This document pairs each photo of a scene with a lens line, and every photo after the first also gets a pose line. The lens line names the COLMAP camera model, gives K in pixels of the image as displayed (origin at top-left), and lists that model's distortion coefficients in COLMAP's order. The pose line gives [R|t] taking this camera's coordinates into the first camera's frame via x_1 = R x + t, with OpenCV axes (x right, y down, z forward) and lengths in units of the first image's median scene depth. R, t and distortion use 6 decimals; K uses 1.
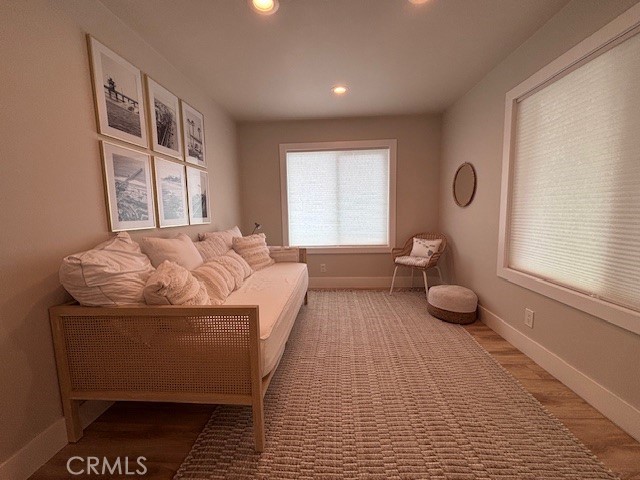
lens RADIAL K [[259.6, 0, 320.0], [0, 259.6, 240.0], [0, 0, 1]] dist [0.000370, -0.000151]
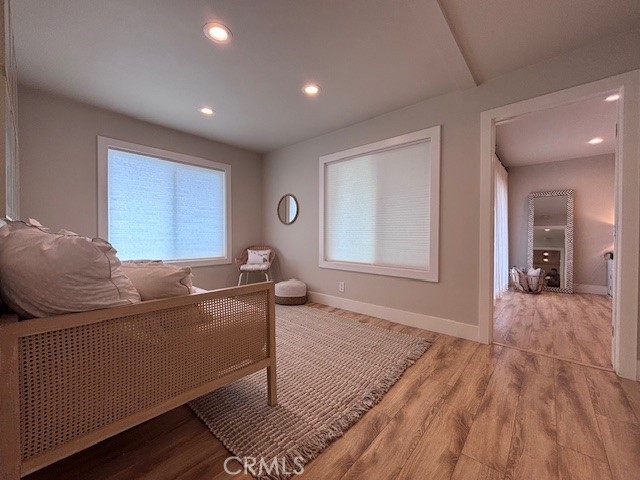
lens RADIAL K [[259.6, 0, 320.0], [0, 259.6, 240.0], [0, 0, 1]] dist [0.000370, -0.000151]
pose [[0.611698, 0.013800, 0.790971, -0.494693], [0.069134, 0.995090, -0.070826, 0.072920], [-0.788065, 0.098007, 0.607740, 0.015034]]
